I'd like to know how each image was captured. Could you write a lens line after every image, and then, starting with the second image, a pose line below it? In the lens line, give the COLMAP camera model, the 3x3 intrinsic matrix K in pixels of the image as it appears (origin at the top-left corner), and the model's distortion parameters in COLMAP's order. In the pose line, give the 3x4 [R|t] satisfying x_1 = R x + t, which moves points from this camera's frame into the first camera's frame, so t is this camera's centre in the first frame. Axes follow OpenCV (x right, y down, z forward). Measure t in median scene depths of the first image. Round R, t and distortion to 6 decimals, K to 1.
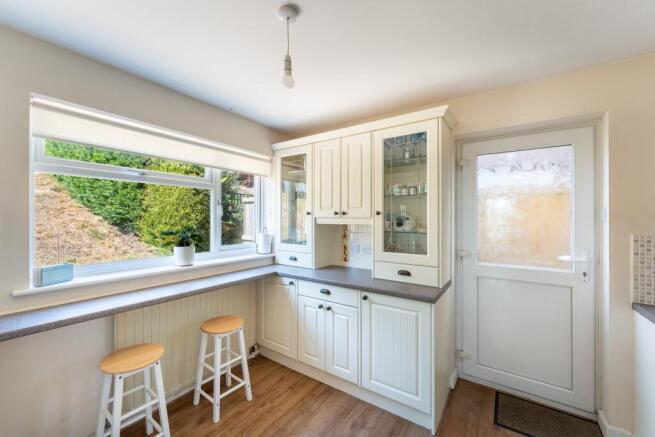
lens RADIAL K [[251.1, 0, 327.5], [0, 251.1, 221.3], [0, 0, 1]] dist [0.001490, 0.000145]
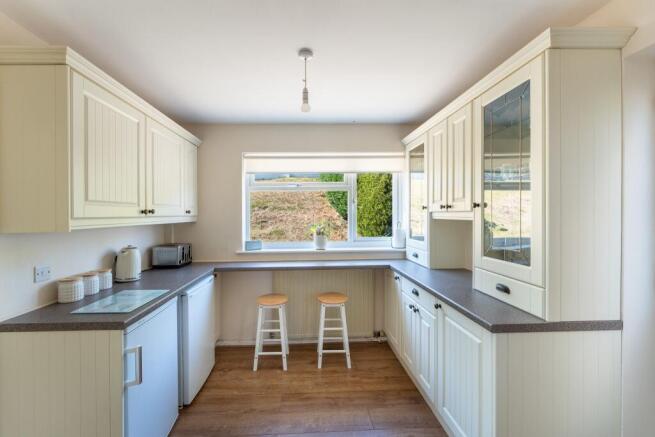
lens RADIAL K [[264.2, 0, 328.9], [0, 264.2, 215.1], [0, 0, 1]] dist [-0.000482, 0.000083]
pose [[0.622059, -0.008699, -0.782922, 0.556628], [0.006982, 0.999960, -0.005564, -0.000906], [0.782939, -0.002005, 0.622095, 0.141839]]
